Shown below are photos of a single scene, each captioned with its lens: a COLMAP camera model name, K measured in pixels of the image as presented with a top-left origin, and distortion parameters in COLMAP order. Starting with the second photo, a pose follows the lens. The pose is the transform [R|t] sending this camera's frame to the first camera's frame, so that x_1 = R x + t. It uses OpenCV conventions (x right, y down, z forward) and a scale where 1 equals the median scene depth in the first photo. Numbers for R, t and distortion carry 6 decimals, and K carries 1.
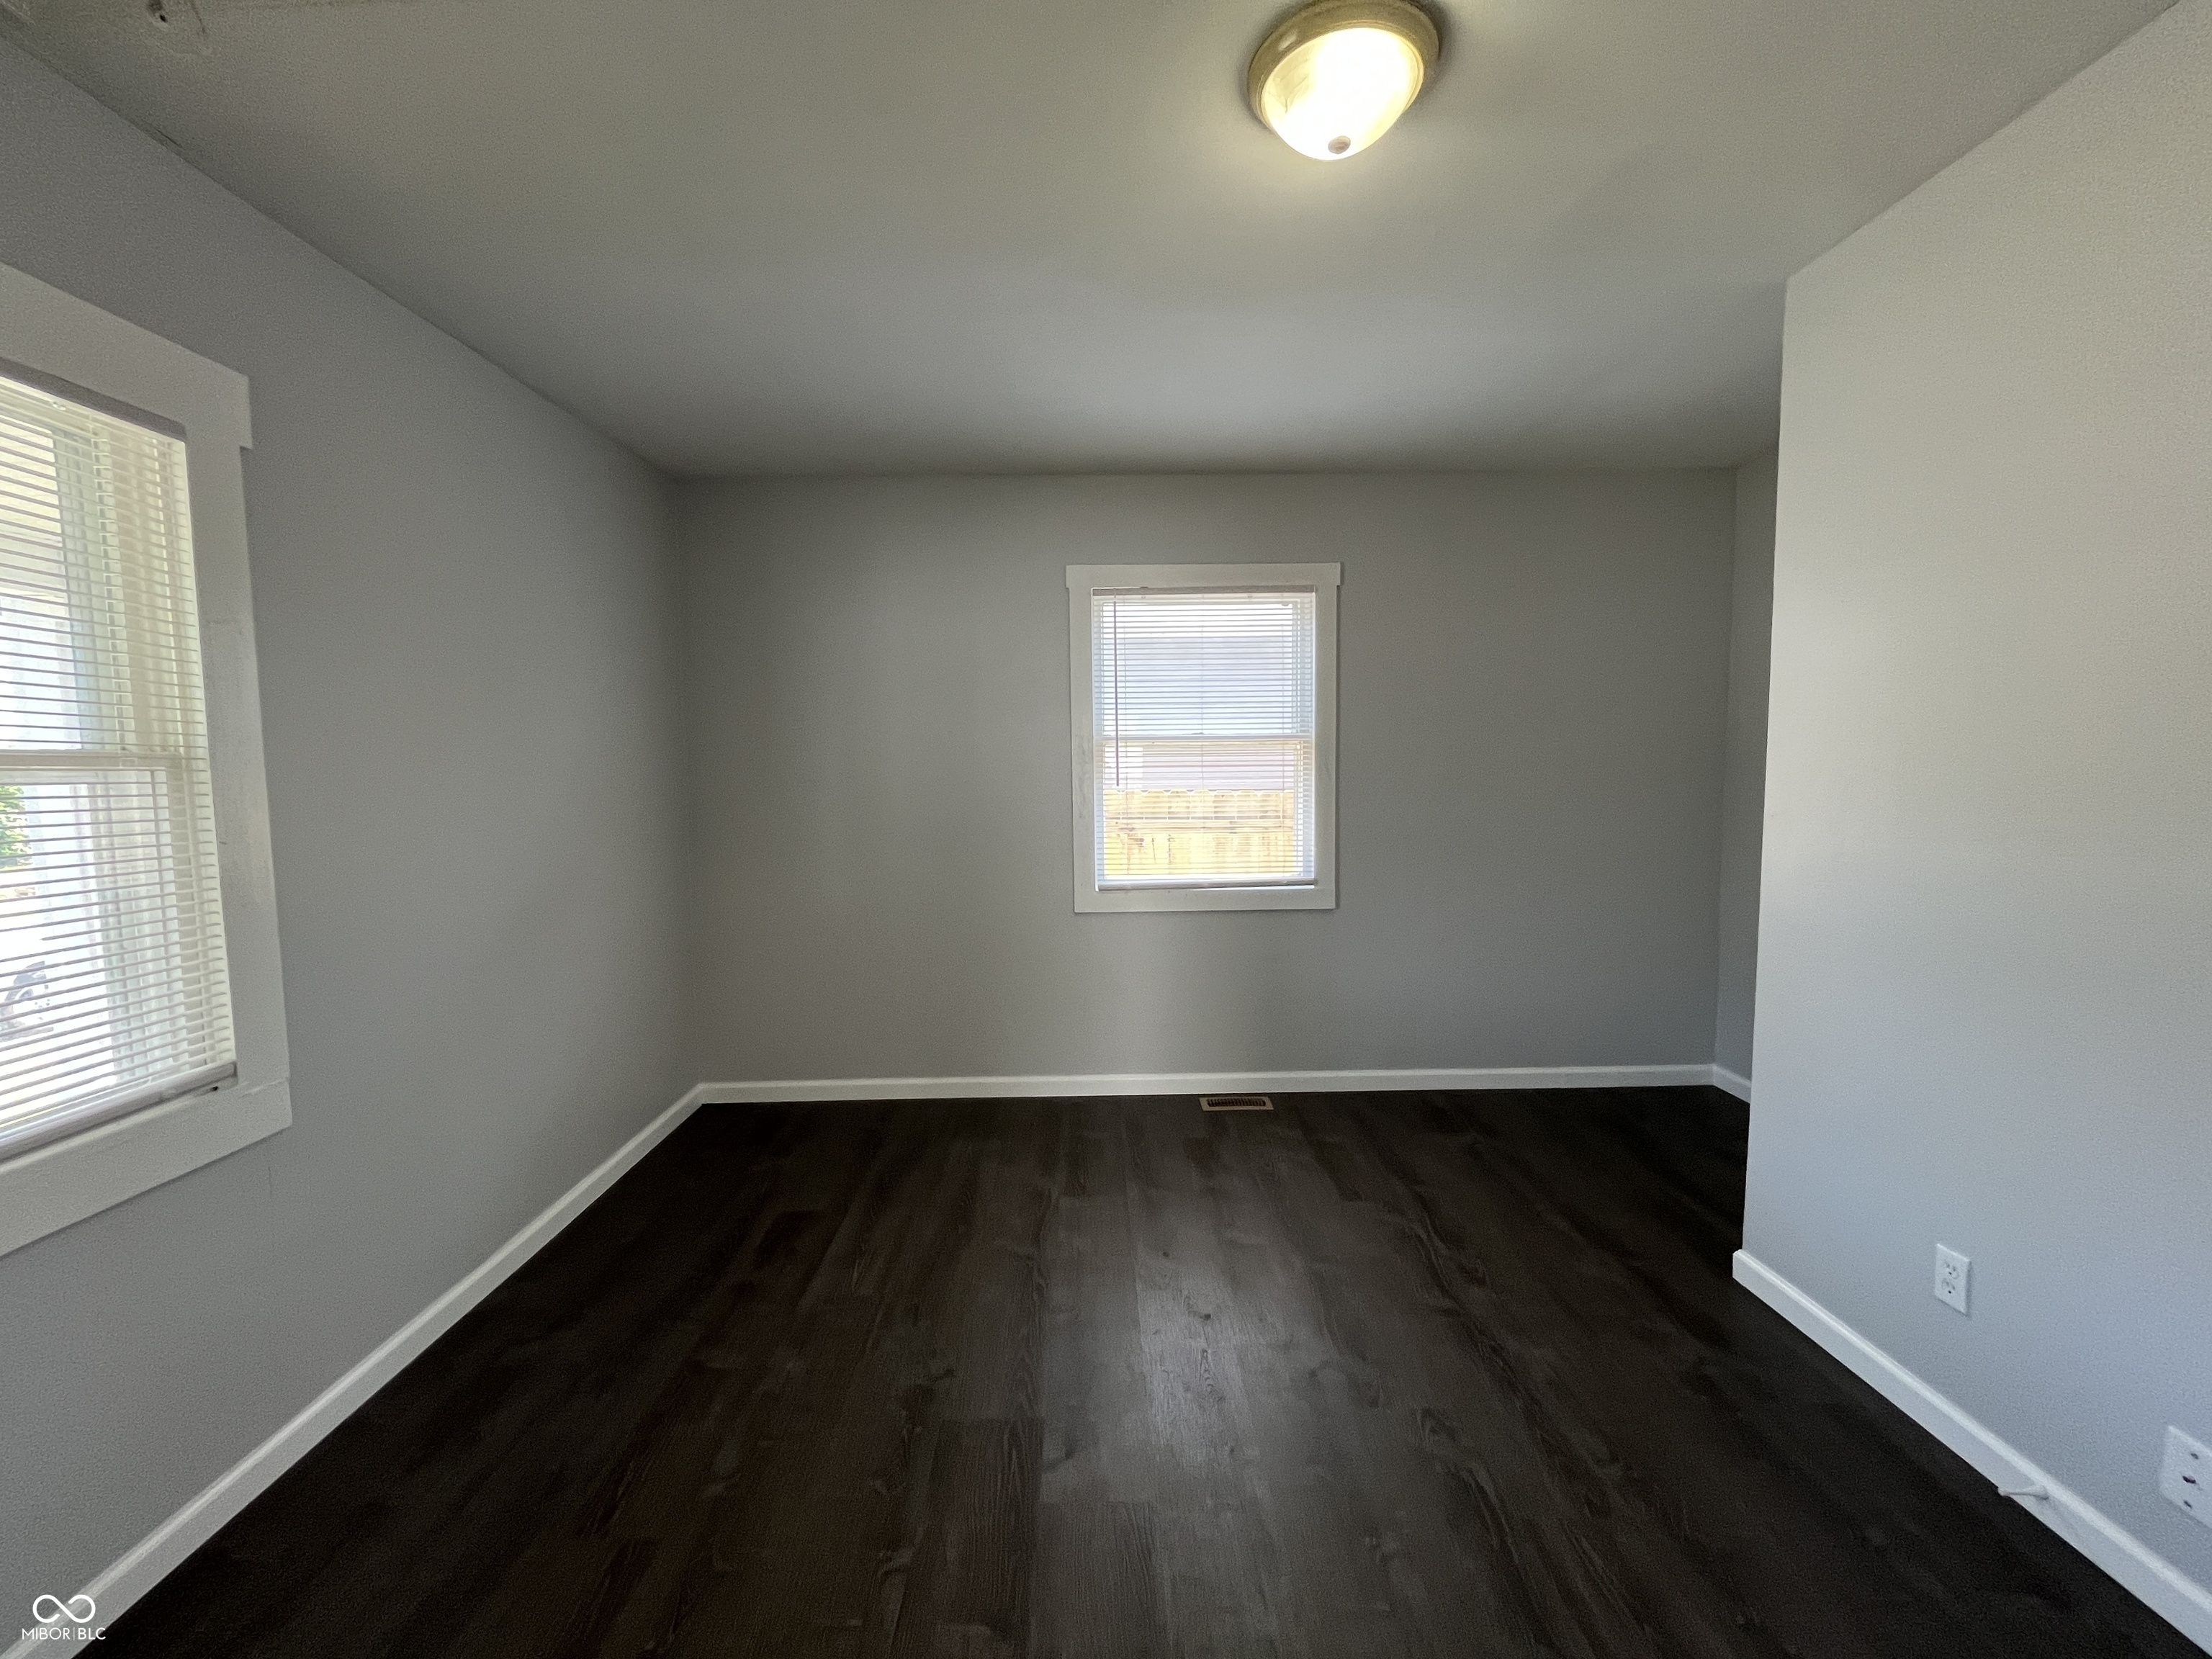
lens RADIAL K [[898.1, 0, 1105.1], [0, 898.1, 821.5], [0, 0, 1]] dist [-0.003173, -0.000339]
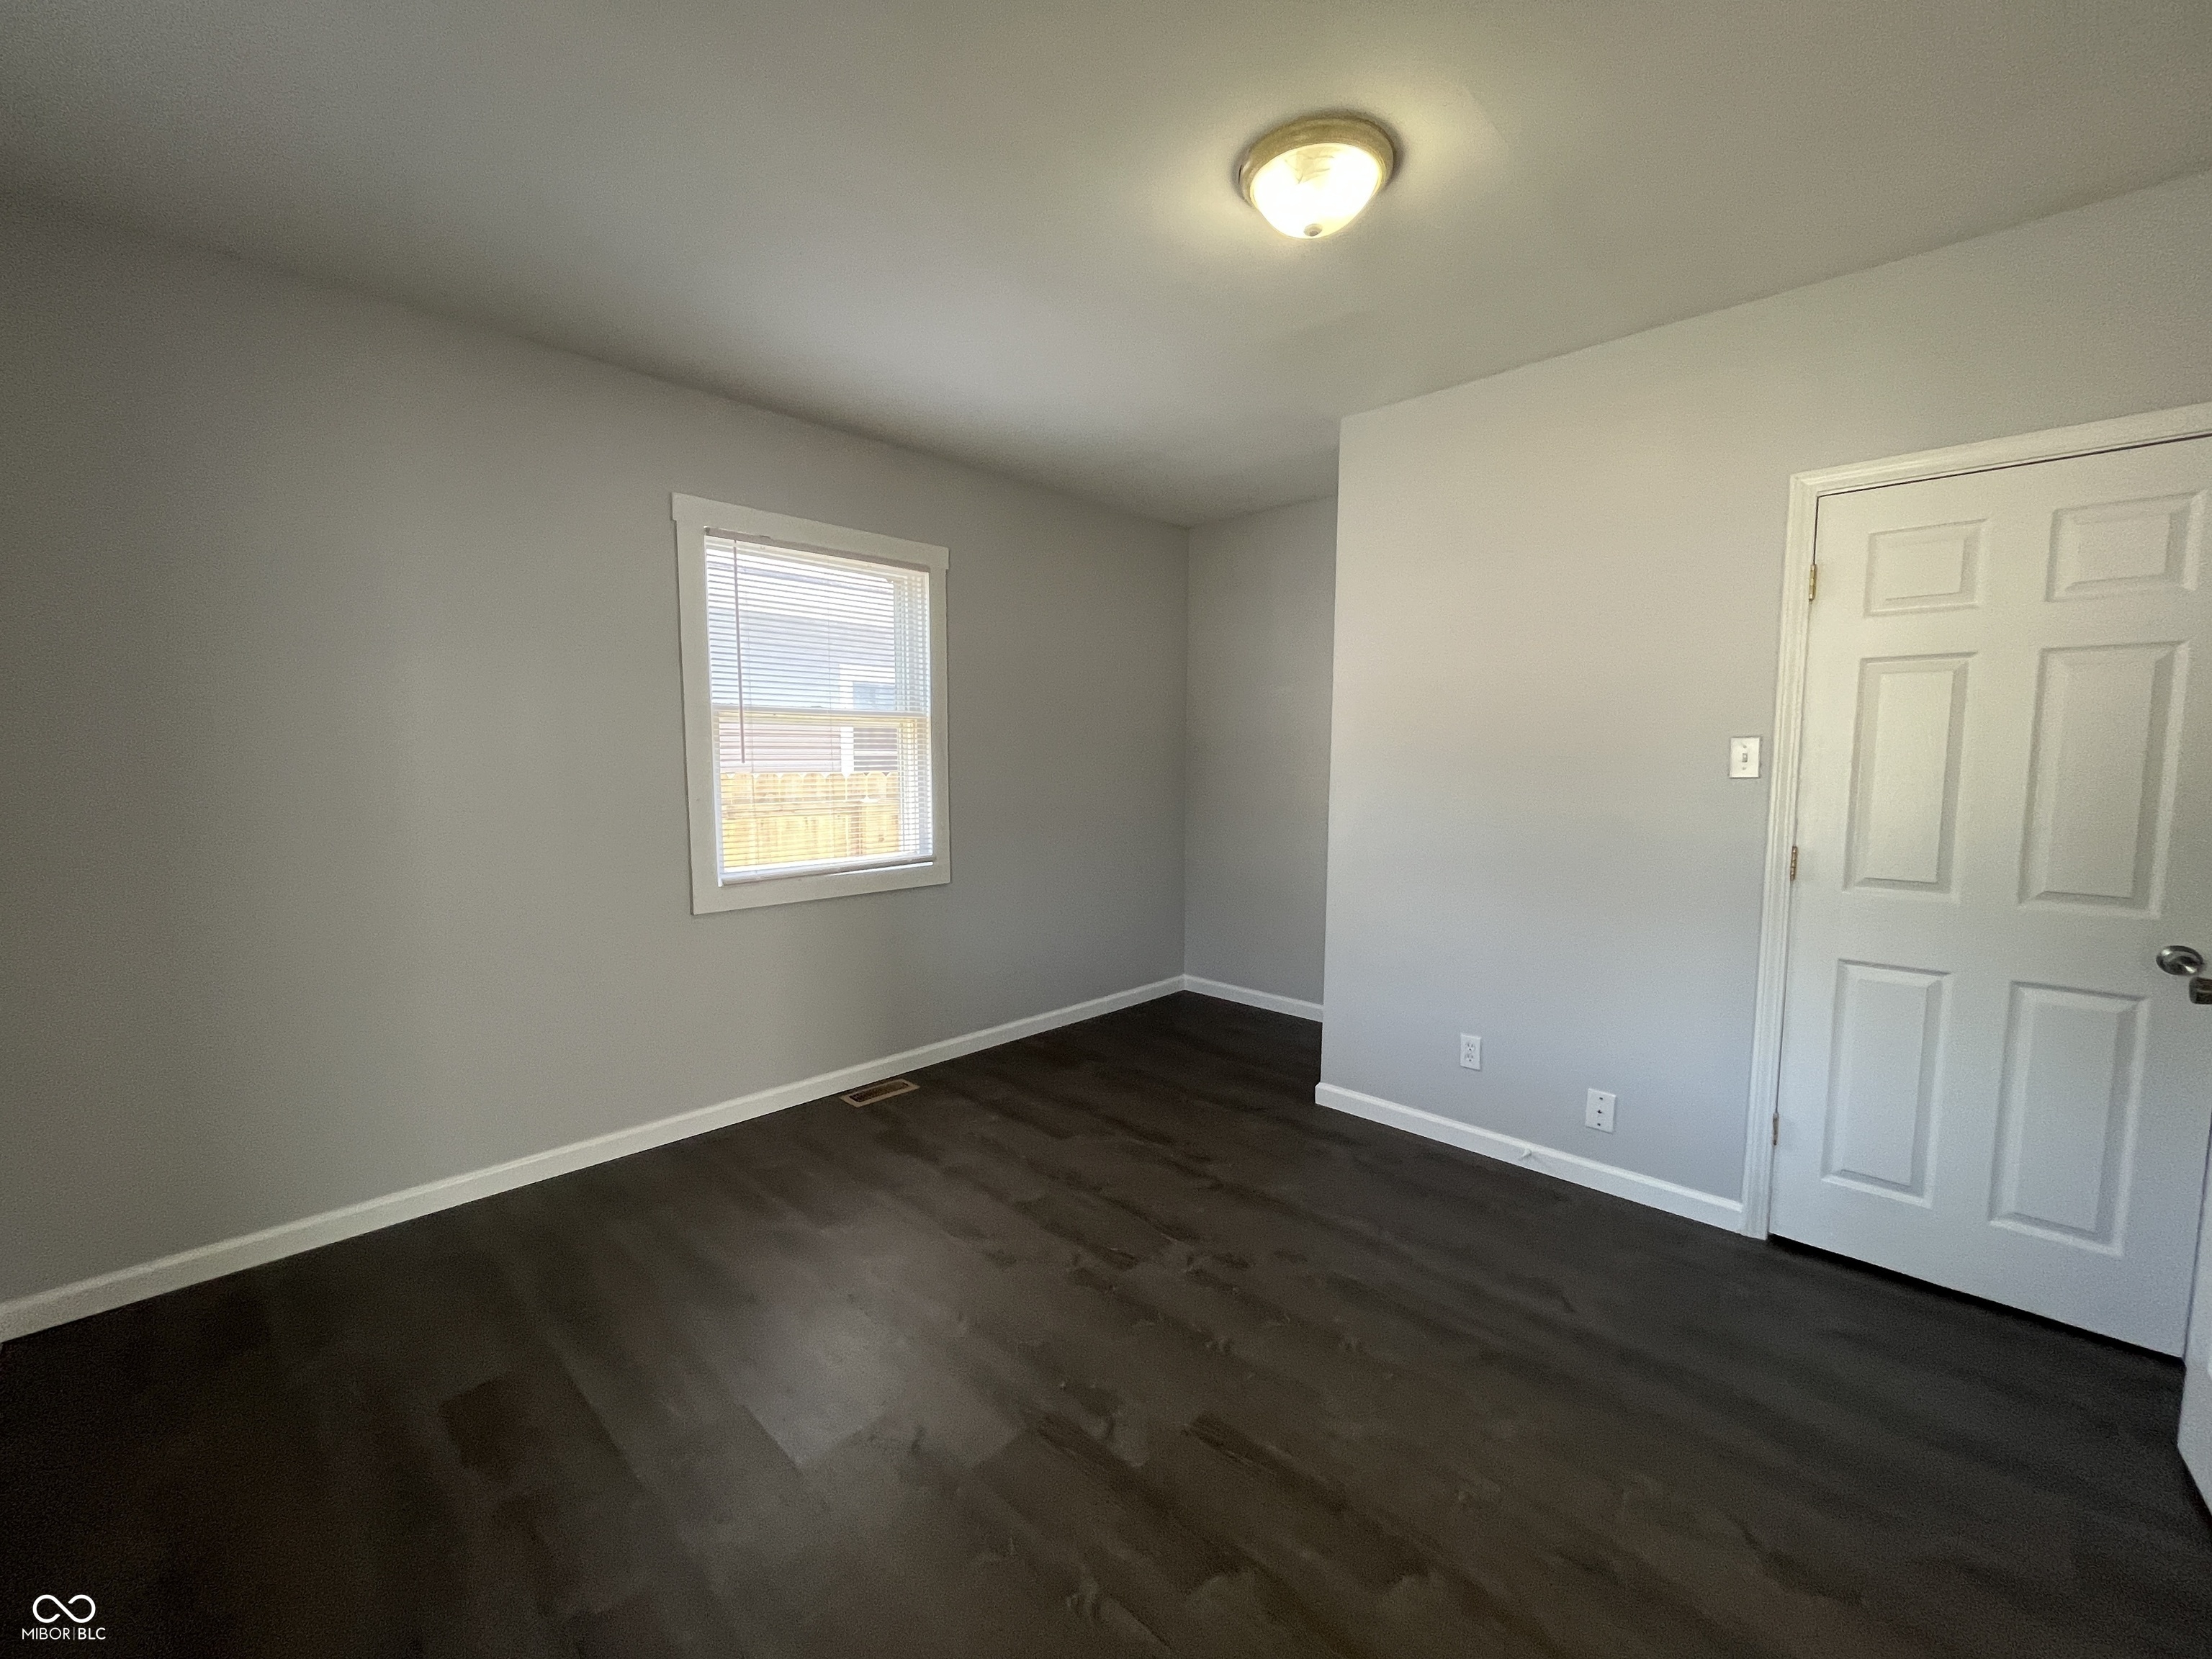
lens RADIAL K [[898.1, 0, 1102.6], [0, 898.1, 827.8], [0, 0, 1]] dist [-0.003173, -0.000339]
pose [[0.703714, -0.045111, 0.709050, -0.357133], [0.031158, 0.998982, 0.032635, 0.005009], [-0.709800, -0.000873, 0.704403, 0.147223]]
